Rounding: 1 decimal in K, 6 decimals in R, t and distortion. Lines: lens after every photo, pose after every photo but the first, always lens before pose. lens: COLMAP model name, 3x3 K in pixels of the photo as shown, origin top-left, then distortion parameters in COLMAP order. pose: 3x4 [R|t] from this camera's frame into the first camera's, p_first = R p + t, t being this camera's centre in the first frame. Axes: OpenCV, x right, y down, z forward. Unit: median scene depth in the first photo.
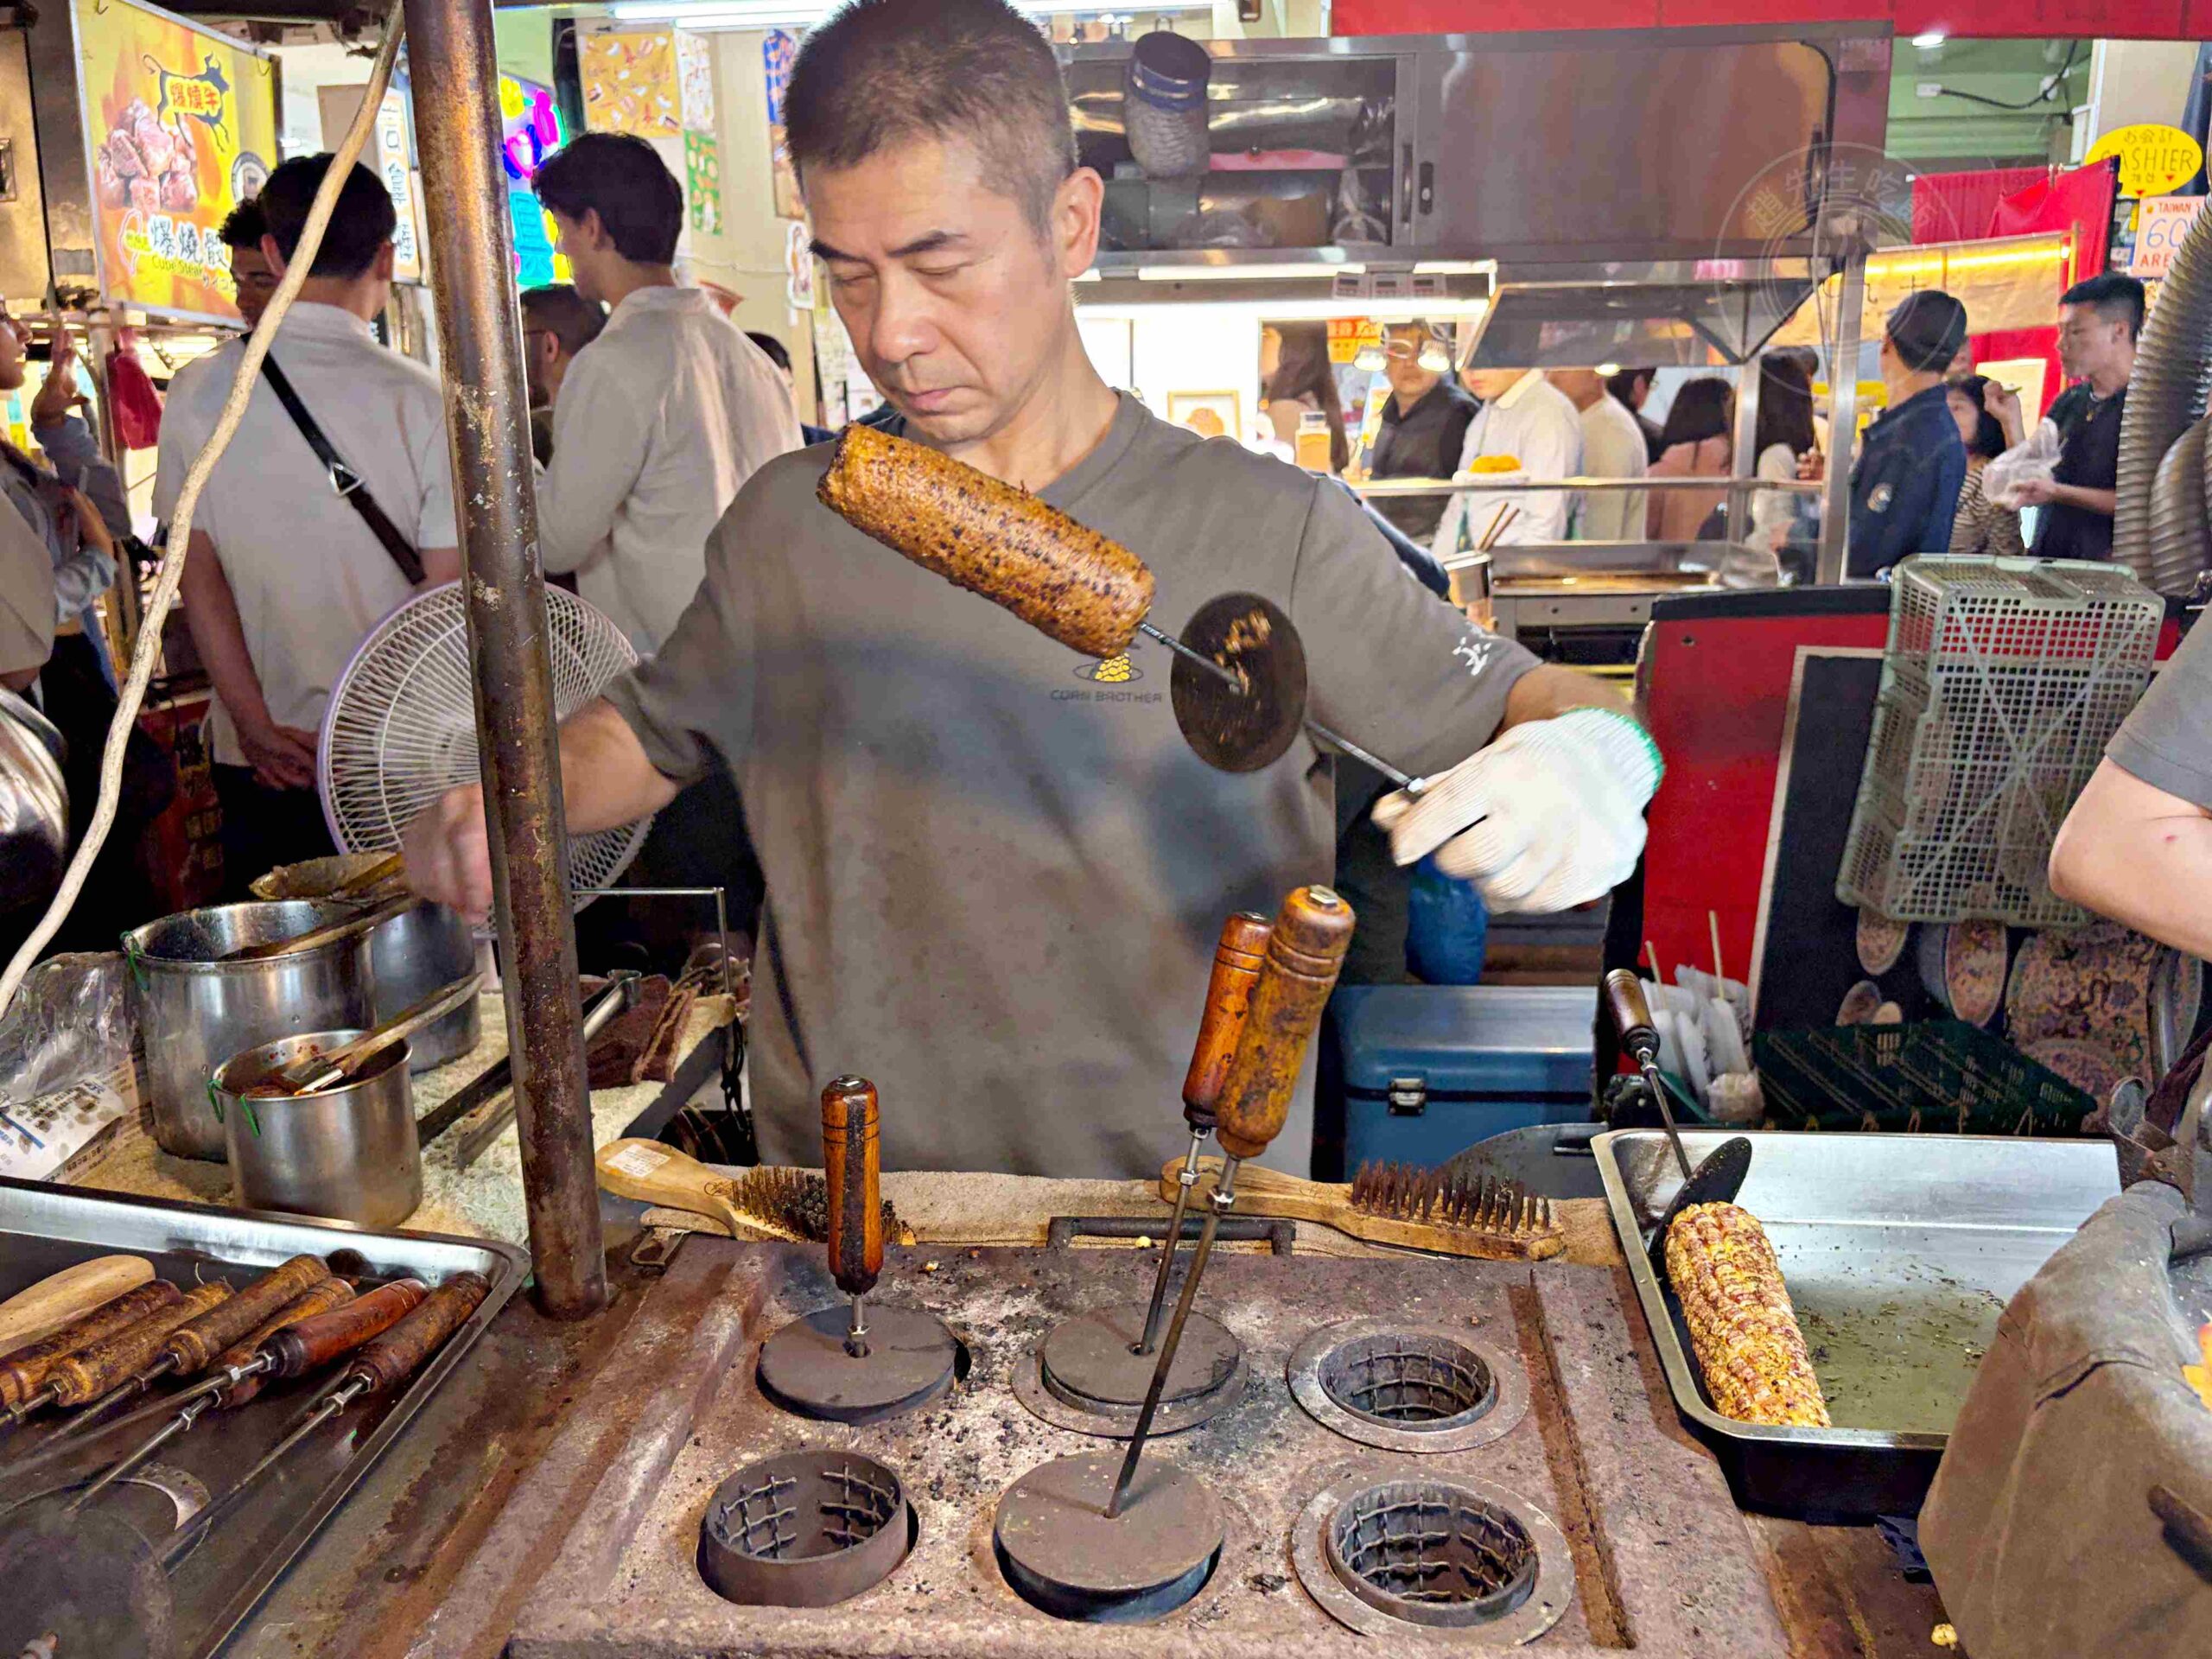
lens RADIAL K [[1696.7, 0, 1106.0], [0, 1696.7, 829.5], [0, 0, 1]] dist [0.049356, -0.052548]
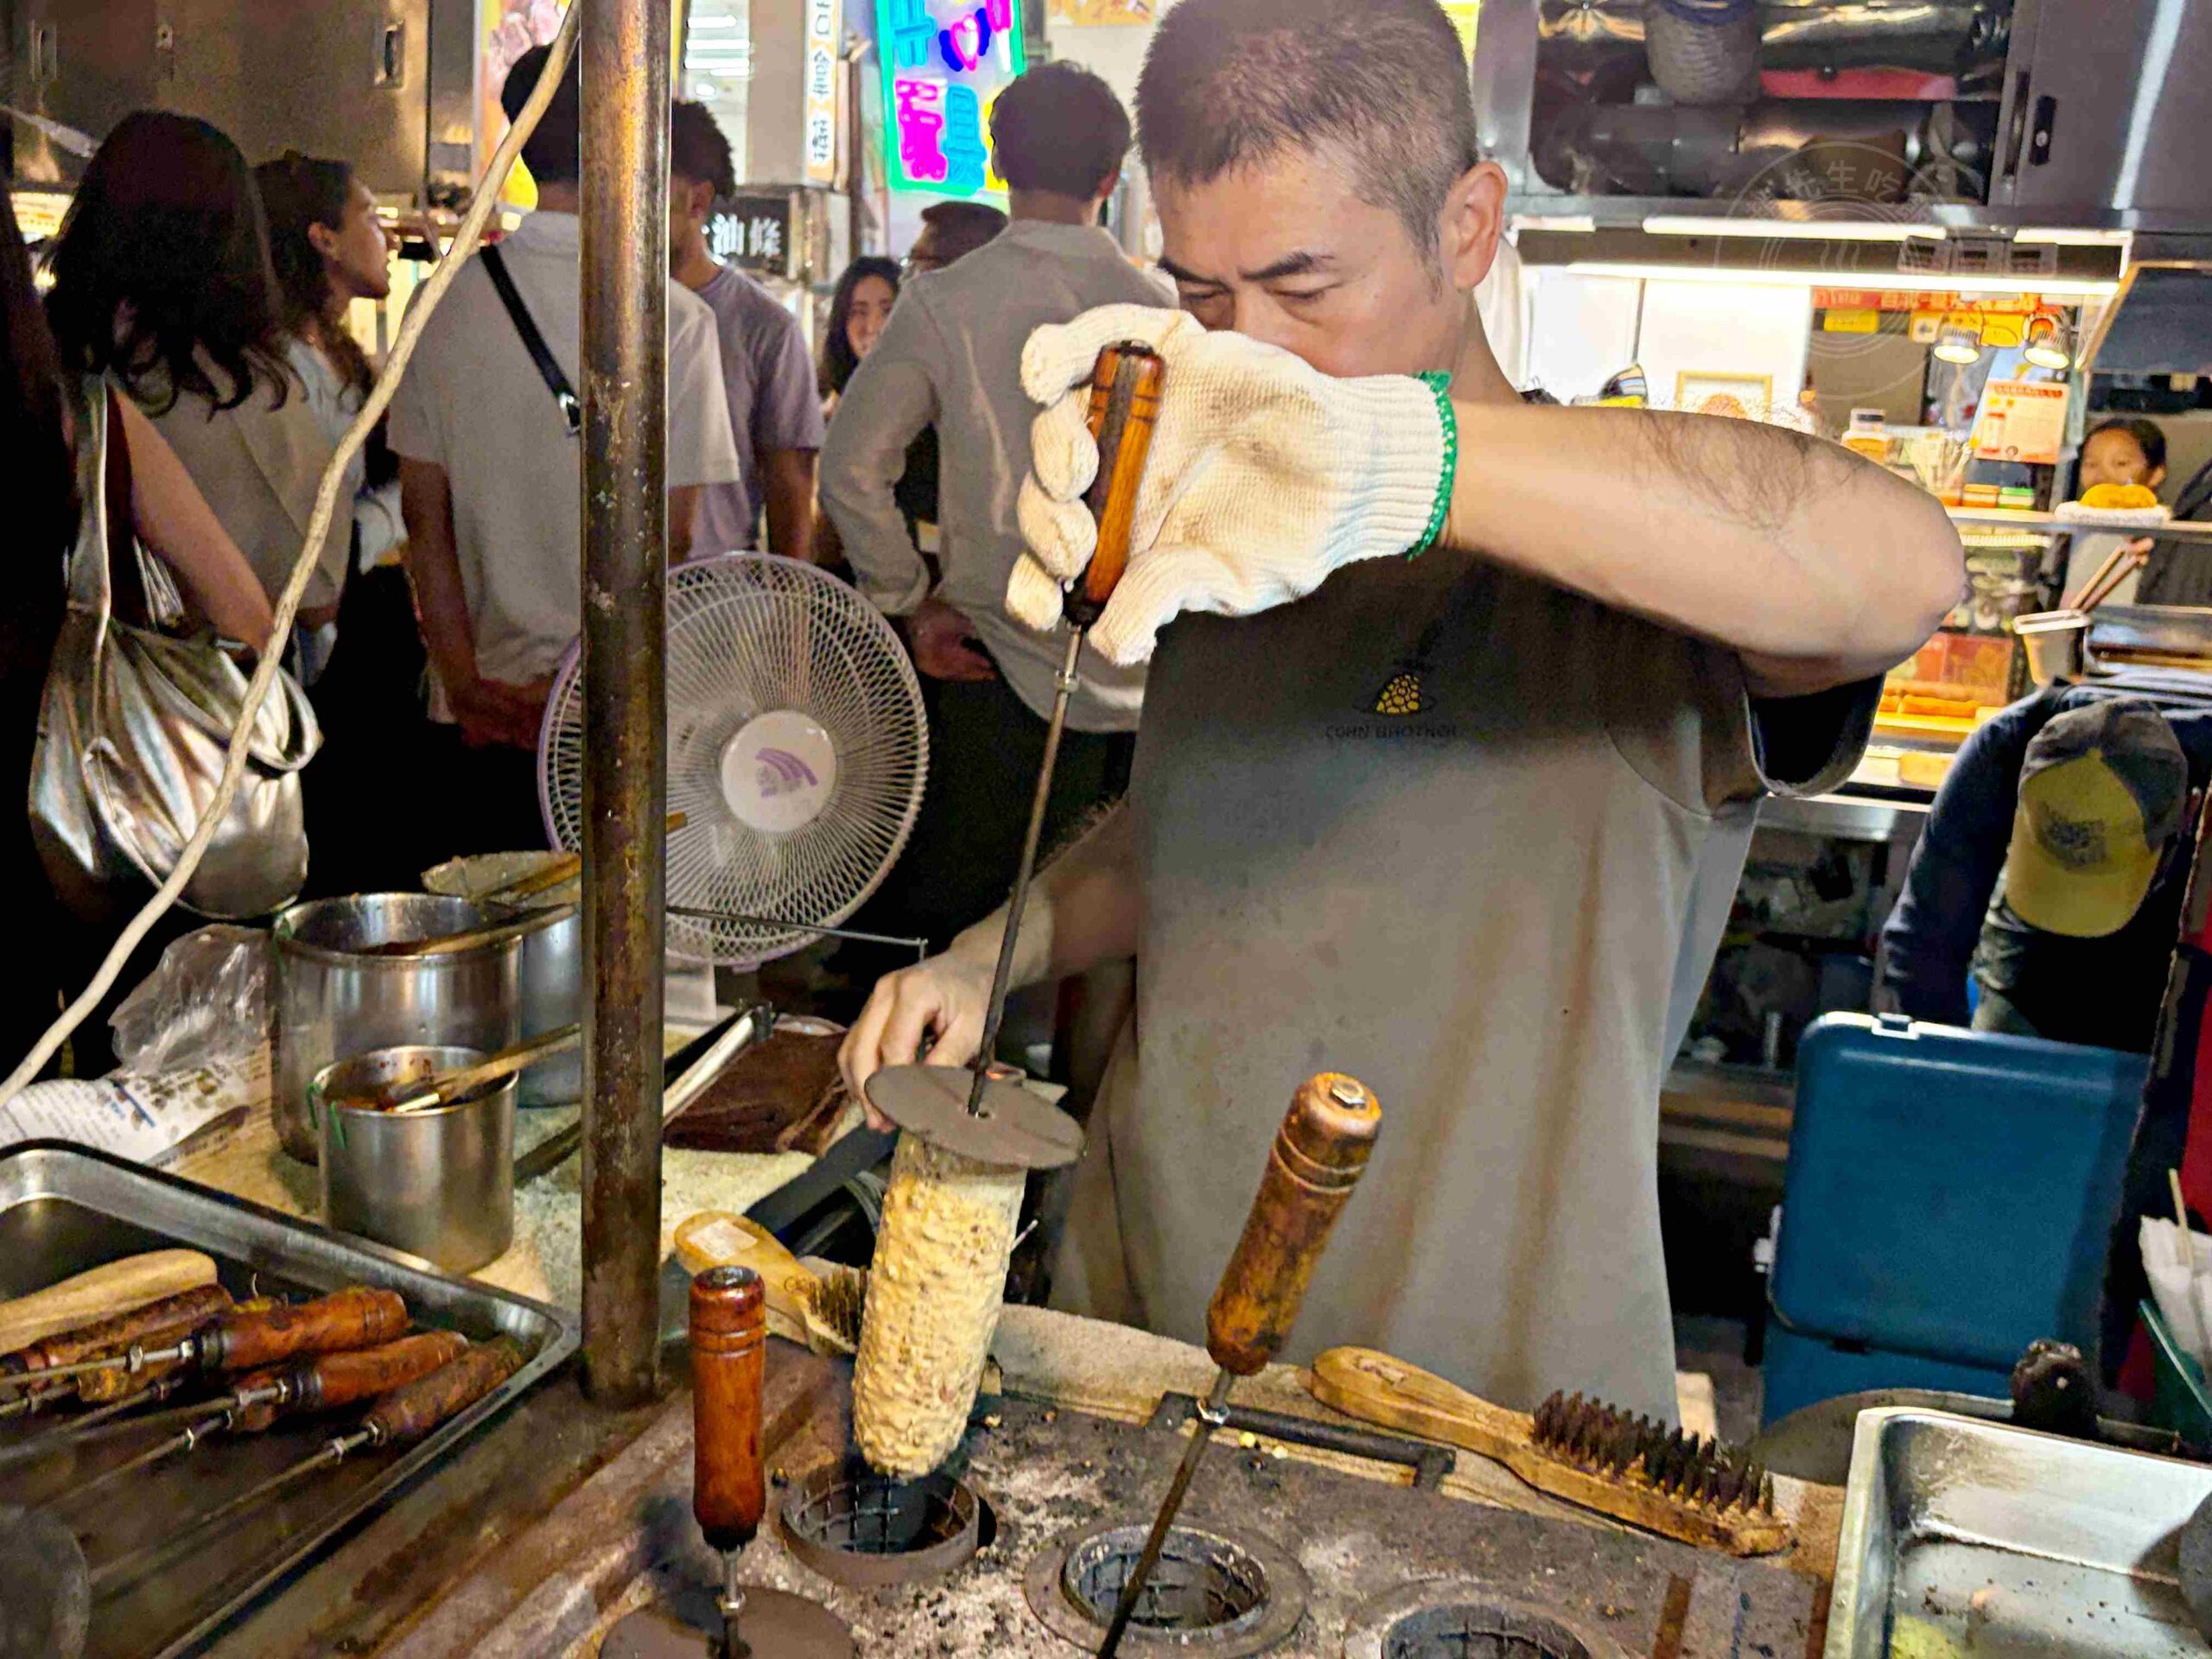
lens RADIAL K [[2144.6, 0, 1106.0], [0, 2144.6, 829.5], [0, 0, 1]] dist [0.018027, 0.009980]
pose [[0.963993, 0.115895, -0.239345, 0.151647], [-0.121329, 0.992580, -0.008045, -0.031691], [0.236636, 0.036795, 0.970901, -0.038520]]
